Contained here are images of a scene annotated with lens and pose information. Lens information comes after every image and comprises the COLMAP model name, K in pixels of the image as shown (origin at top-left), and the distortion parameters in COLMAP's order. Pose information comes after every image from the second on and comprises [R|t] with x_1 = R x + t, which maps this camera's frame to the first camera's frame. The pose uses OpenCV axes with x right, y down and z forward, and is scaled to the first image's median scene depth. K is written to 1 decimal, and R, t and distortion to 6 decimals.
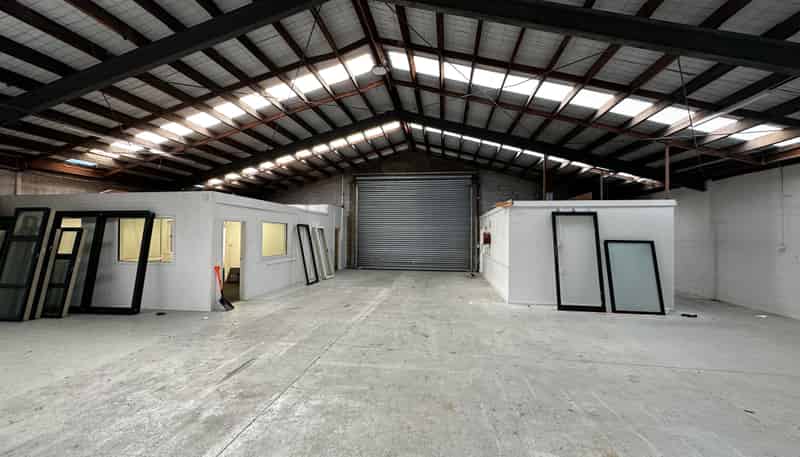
lens RADIAL K [[318.1, 0, 400.0], [0, 318.1, 228.5], [0, 0, 1]] dist [-0.001204, -0.000161]
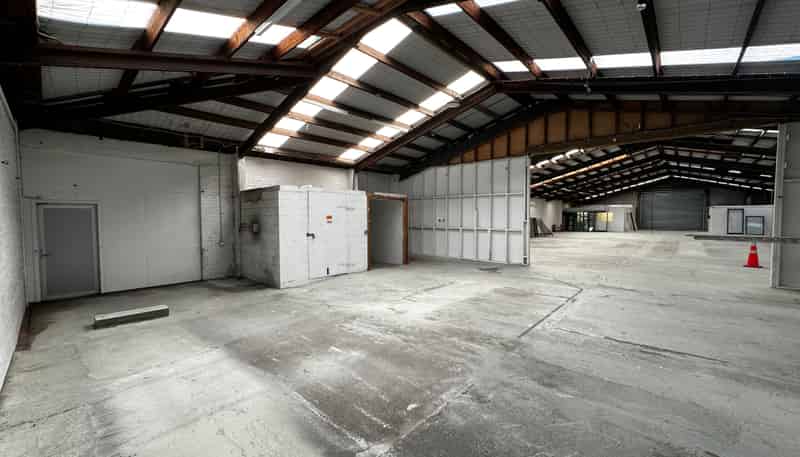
lens RADIAL K [[318.1, 0, 400.0], [0, 318.1, 228.5], [0, 0, 1]] dist [-0.001204, -0.000161]
pose [[0.823824, 0.016868, -0.566594, -0.389523], [0.013158, 0.998719, 0.048864, -0.037783], [0.566692, -0.047711, 0.822547, -2.867124]]
